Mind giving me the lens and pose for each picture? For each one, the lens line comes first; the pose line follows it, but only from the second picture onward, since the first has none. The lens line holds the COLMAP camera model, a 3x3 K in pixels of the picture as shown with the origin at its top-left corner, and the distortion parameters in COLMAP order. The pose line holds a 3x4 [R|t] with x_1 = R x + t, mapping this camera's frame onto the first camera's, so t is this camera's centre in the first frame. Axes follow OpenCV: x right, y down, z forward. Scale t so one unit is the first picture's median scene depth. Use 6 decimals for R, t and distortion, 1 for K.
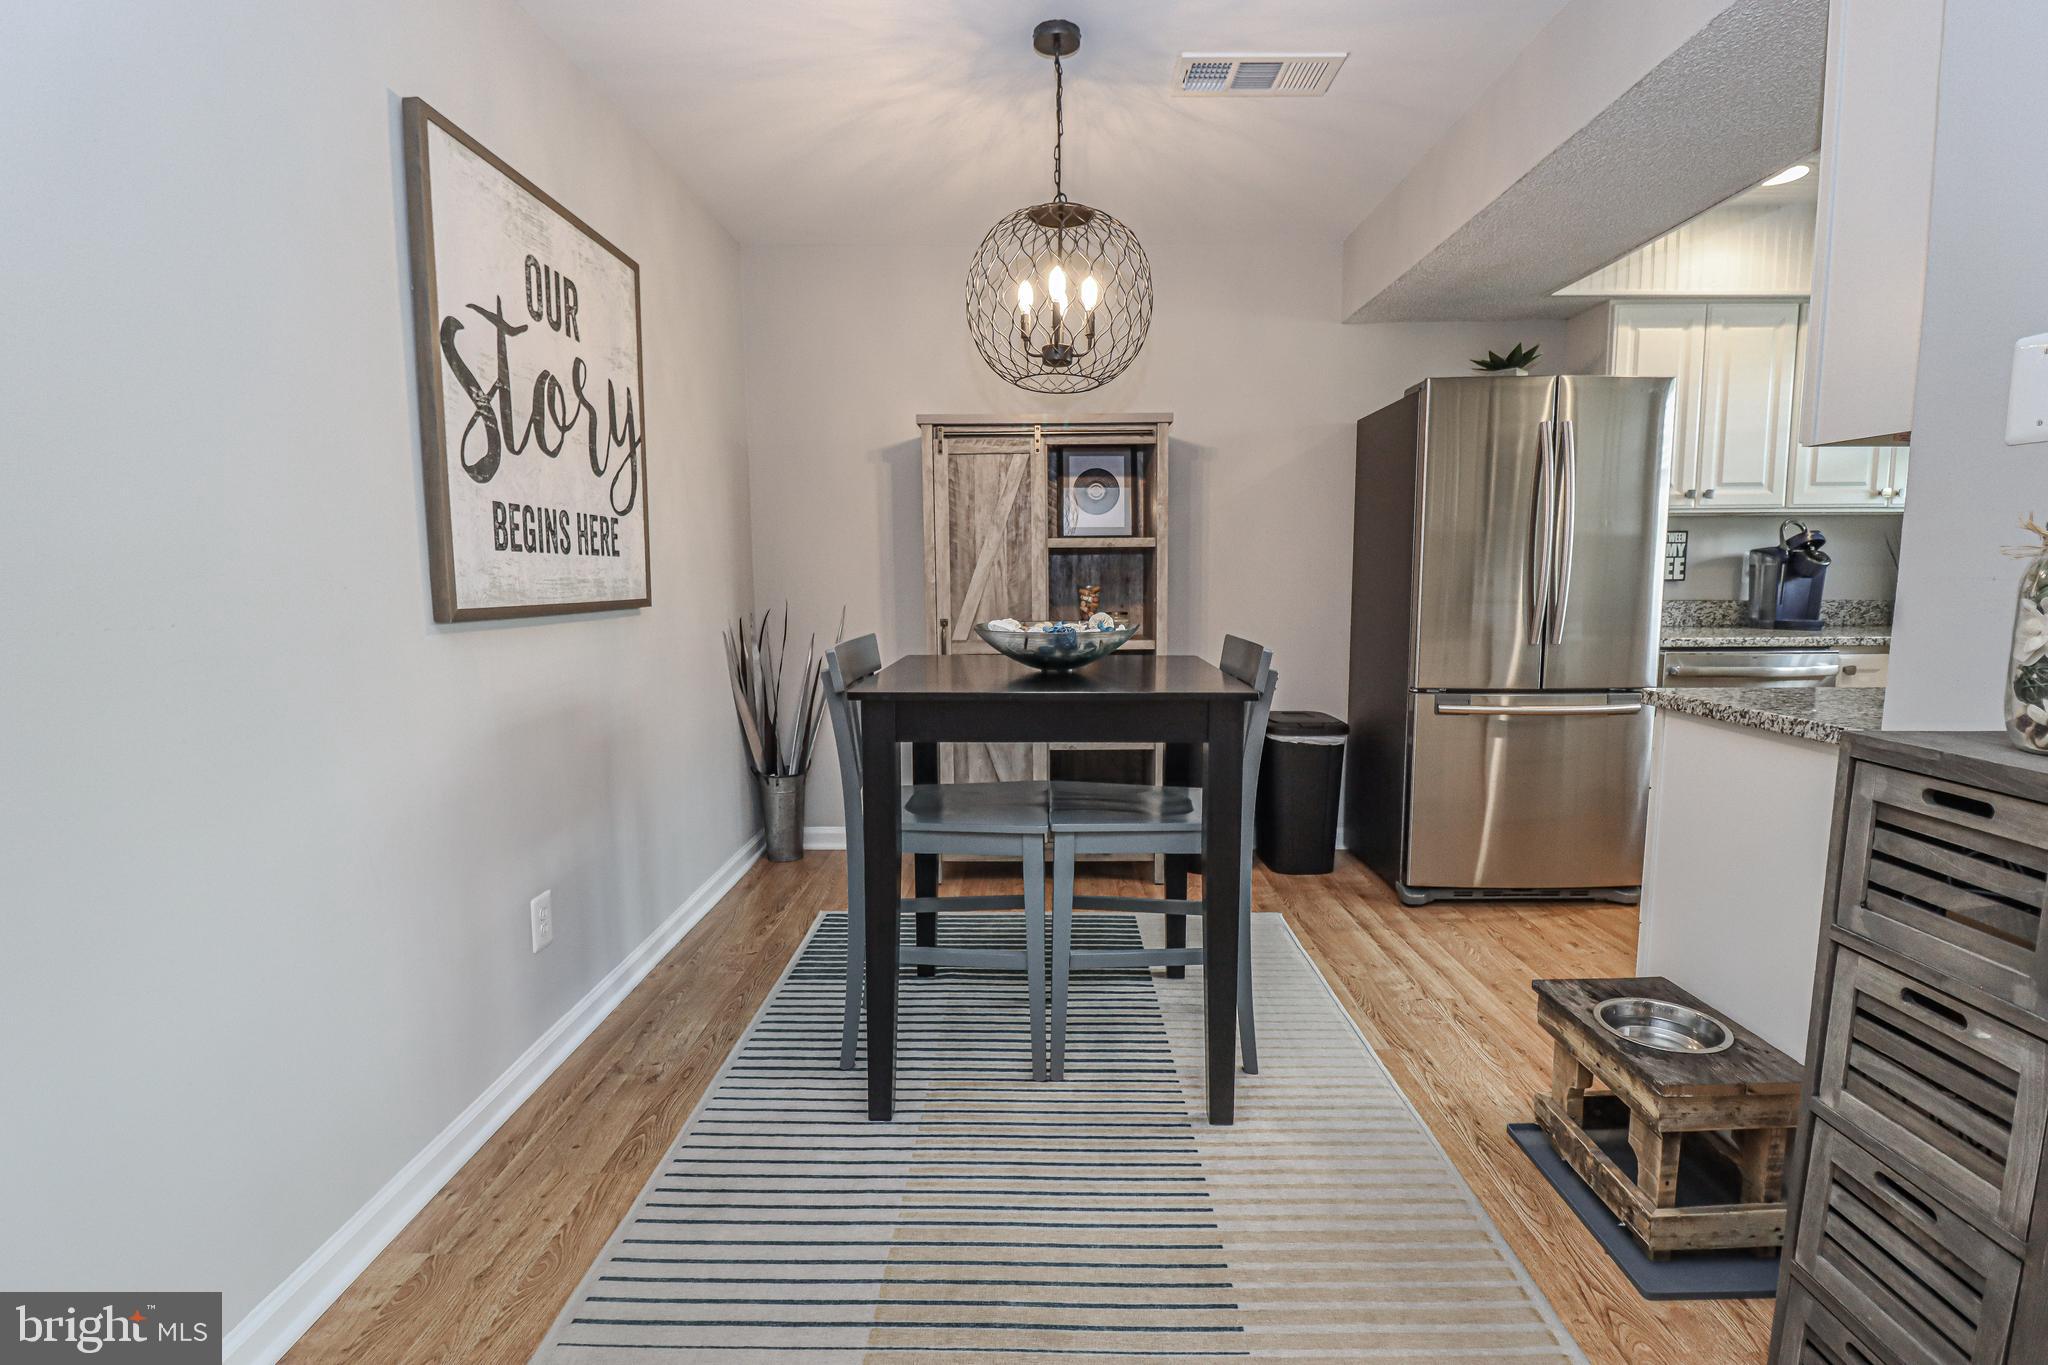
lens RADIAL K [[952.1, 0, 1029.2], [0, 952.1, 685.4], [0, 0, 1]] dist [-0.002411, -0.011707]
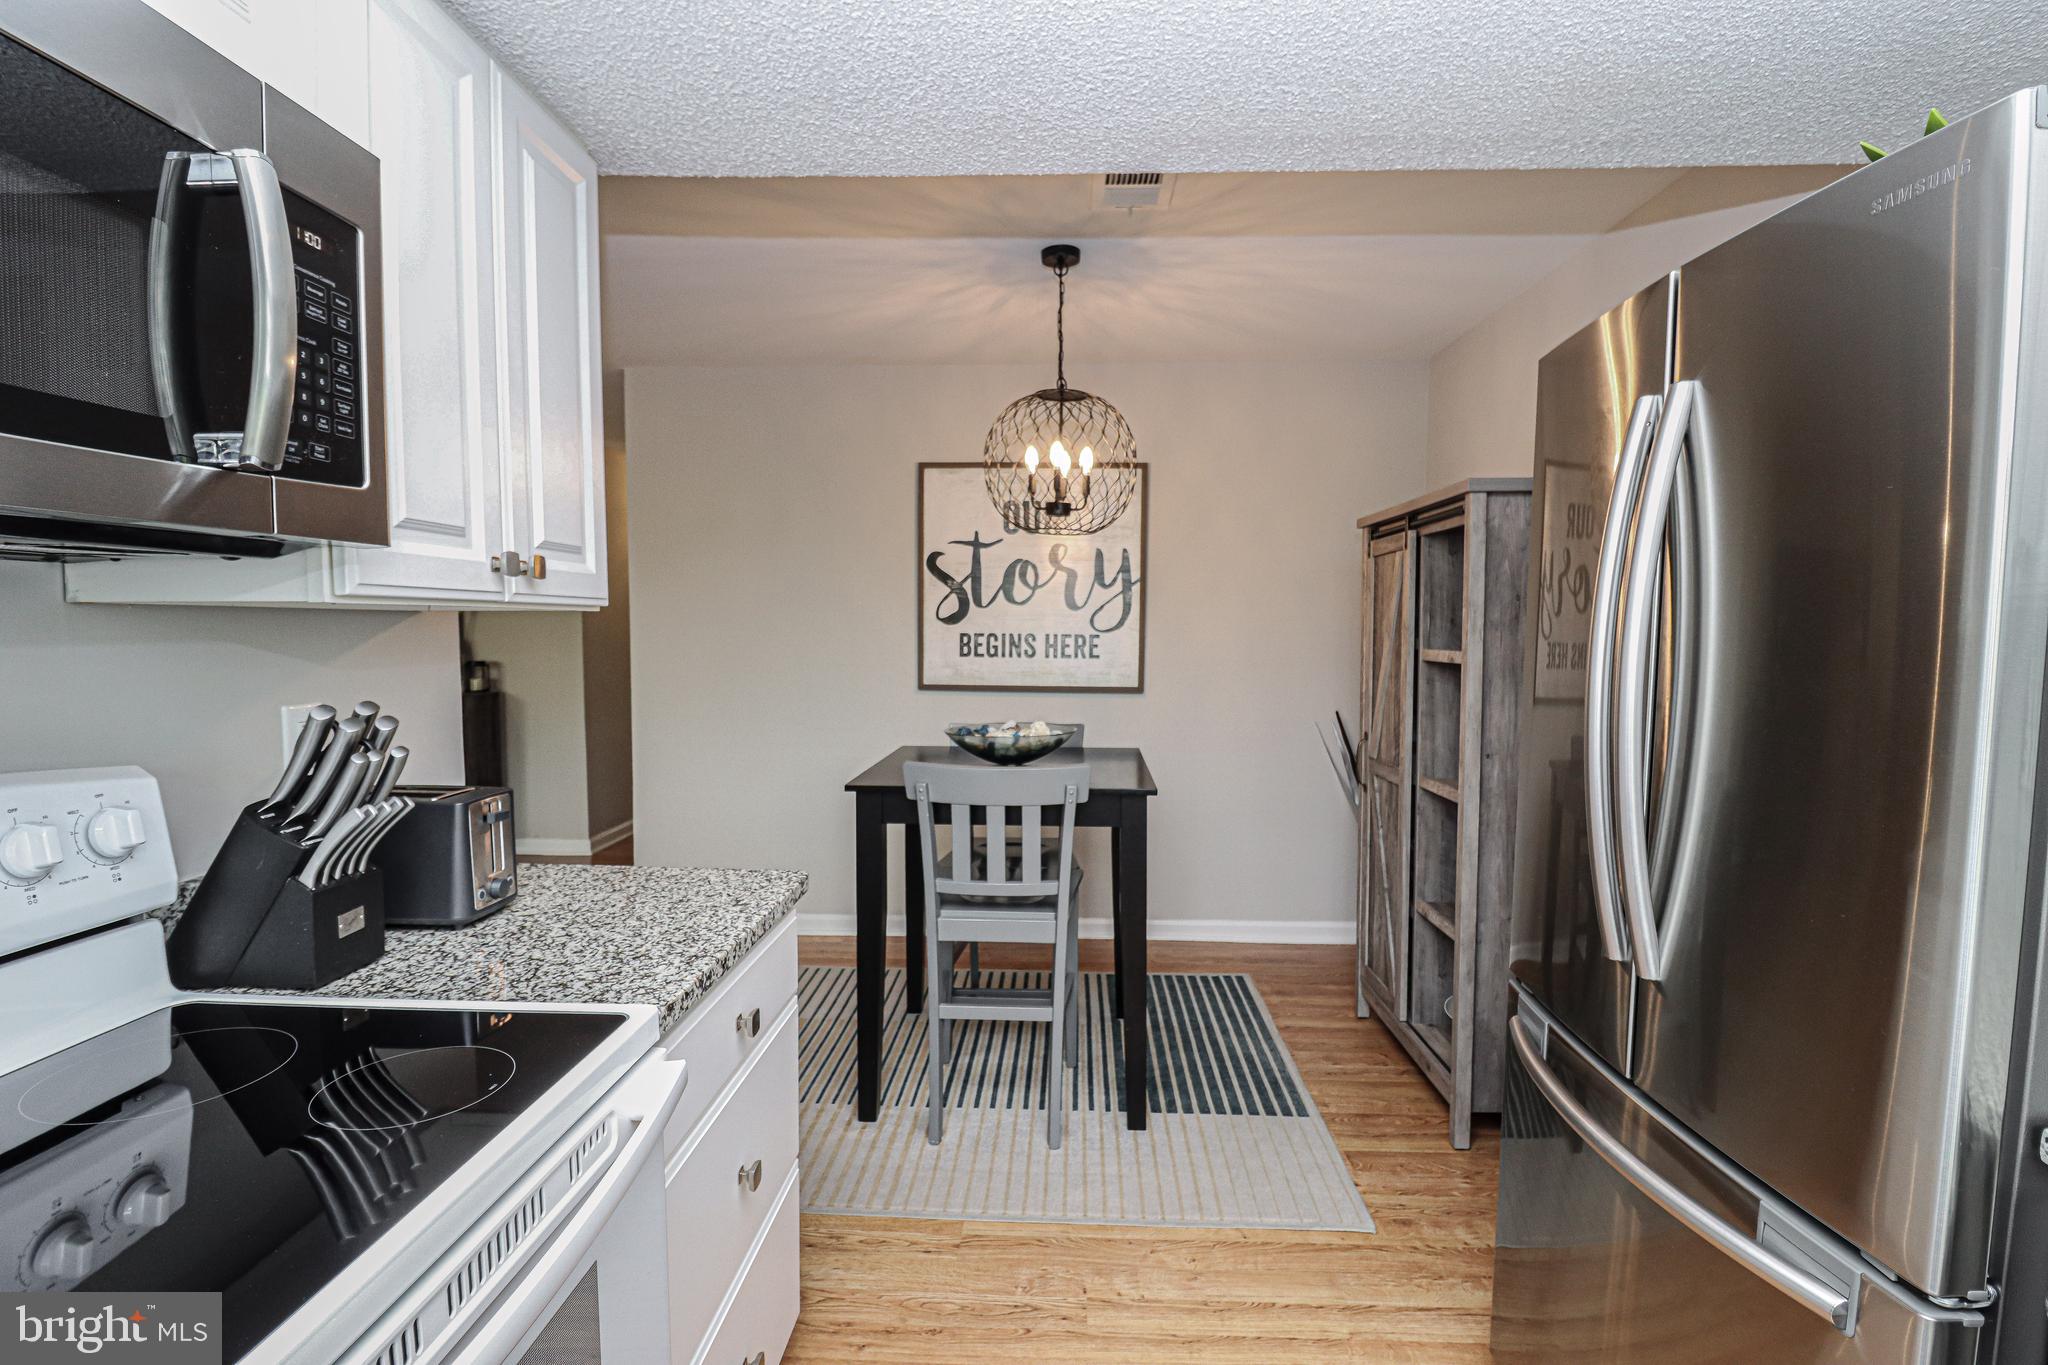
lens RADIAL K [[952.1, 0, 1045.0], [0, 952.1, 700.3], [0, 0, 1]] dist [-0.002411, -0.011707]
pose [[-0.019613, 0.091321, -0.995628, 1.236764], [-0.122335, 0.988118, 0.093042, -0.219947], [0.992295, 0.123625, -0.008208, 1.013385]]
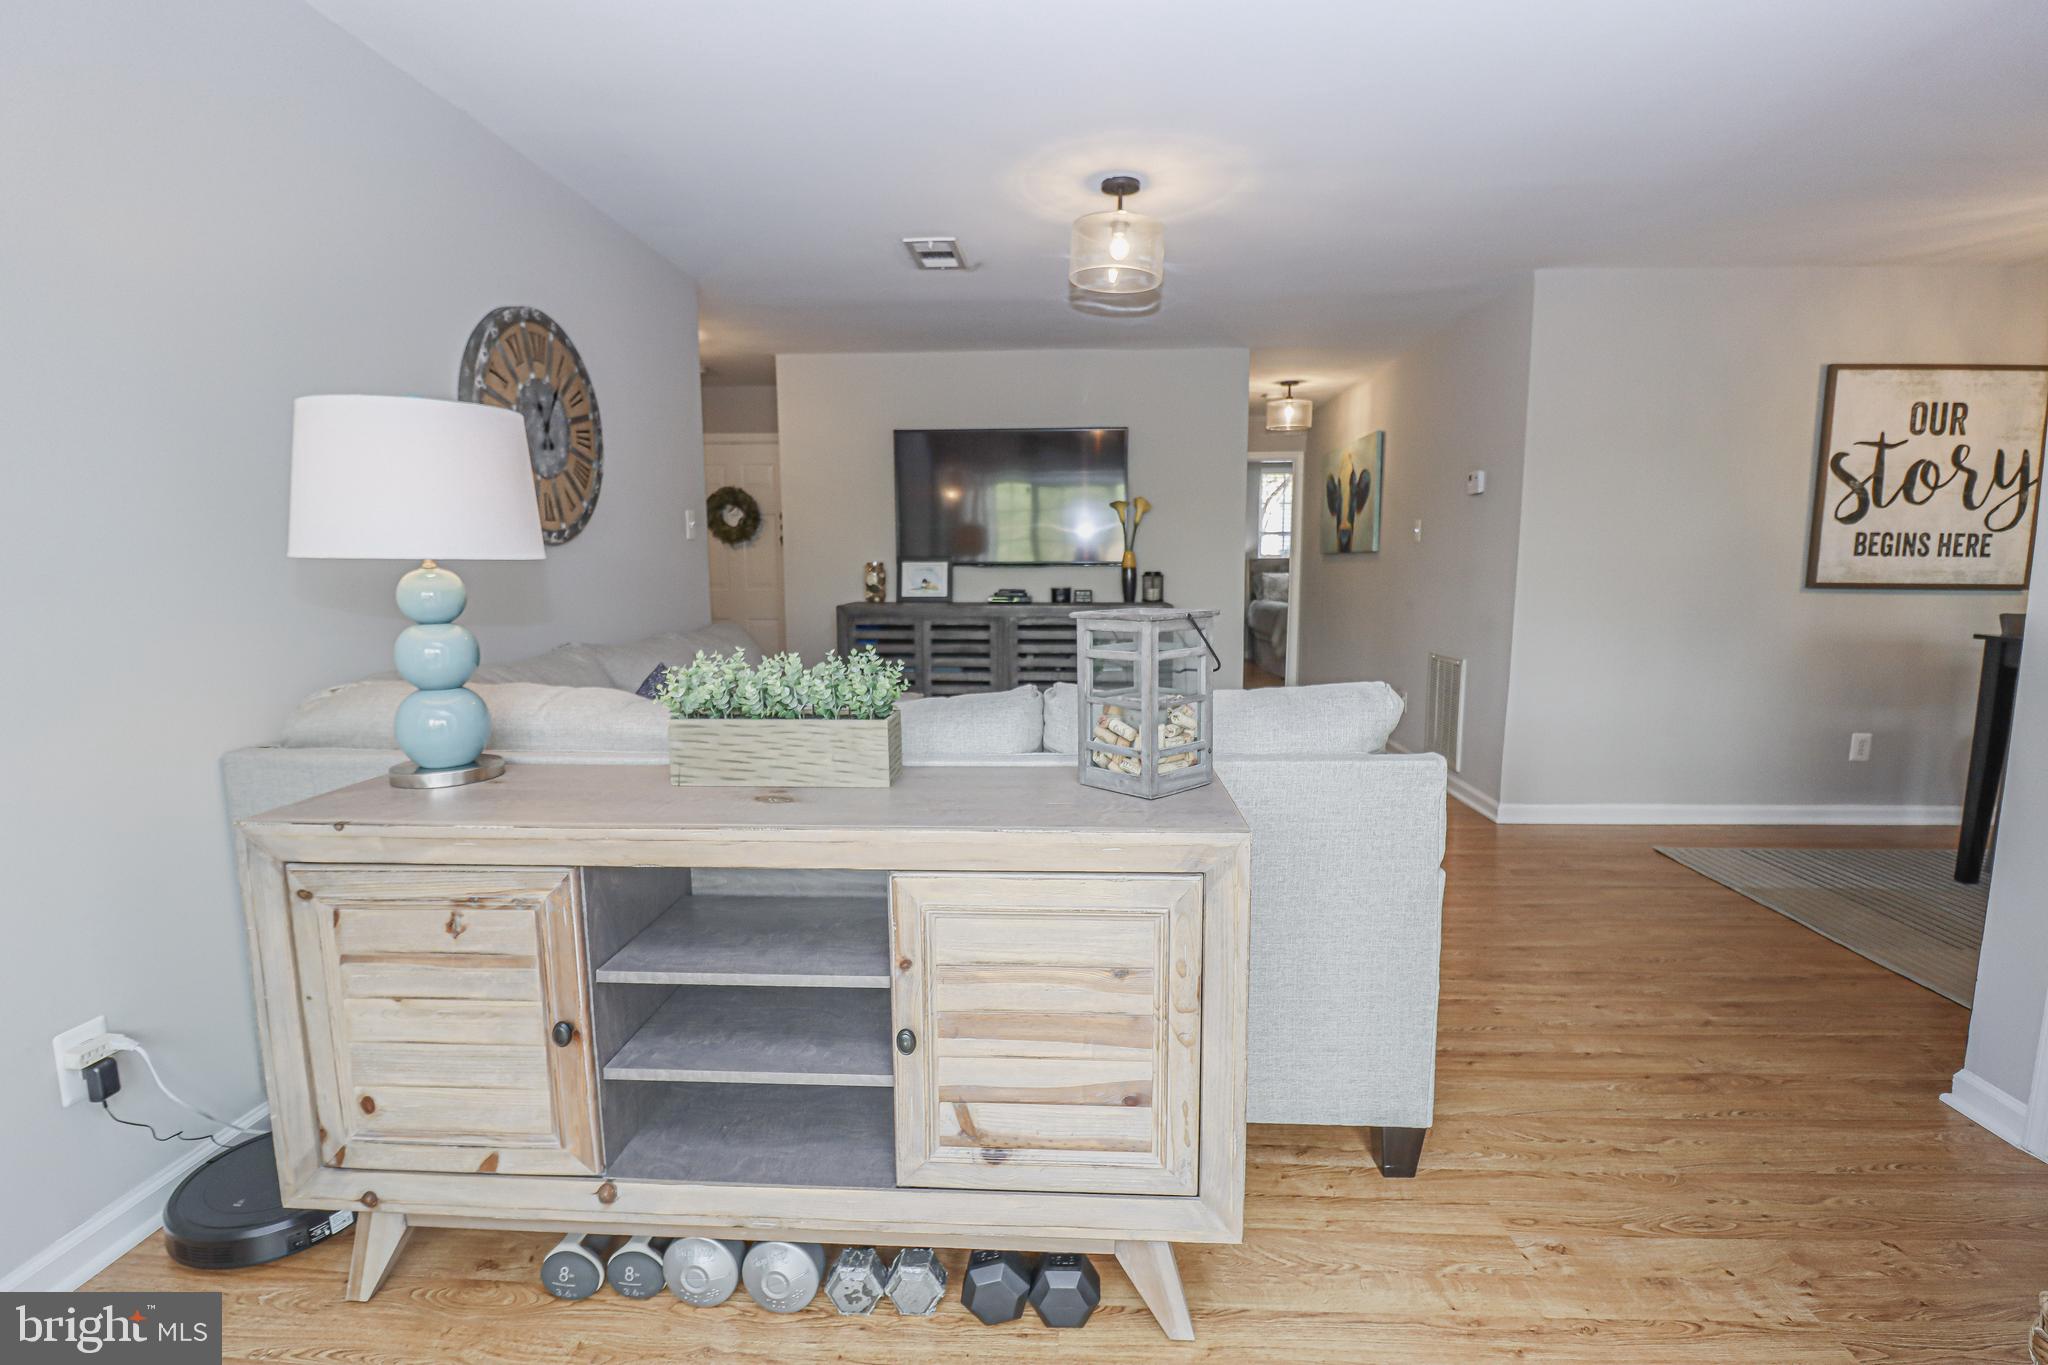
lens RADIAL K [[952.1, 0, 1019.4], [0, 952.1, 675.1], [0, 0, 1]] dist [-0.002411, -0.011707]
pose [[-0.051883, 0.125882, -0.990688, 1.365565], [-0.117425, 0.984373, 0.131229, 0.050719], [0.991726, 0.123140, -0.036291, -0.602358]]
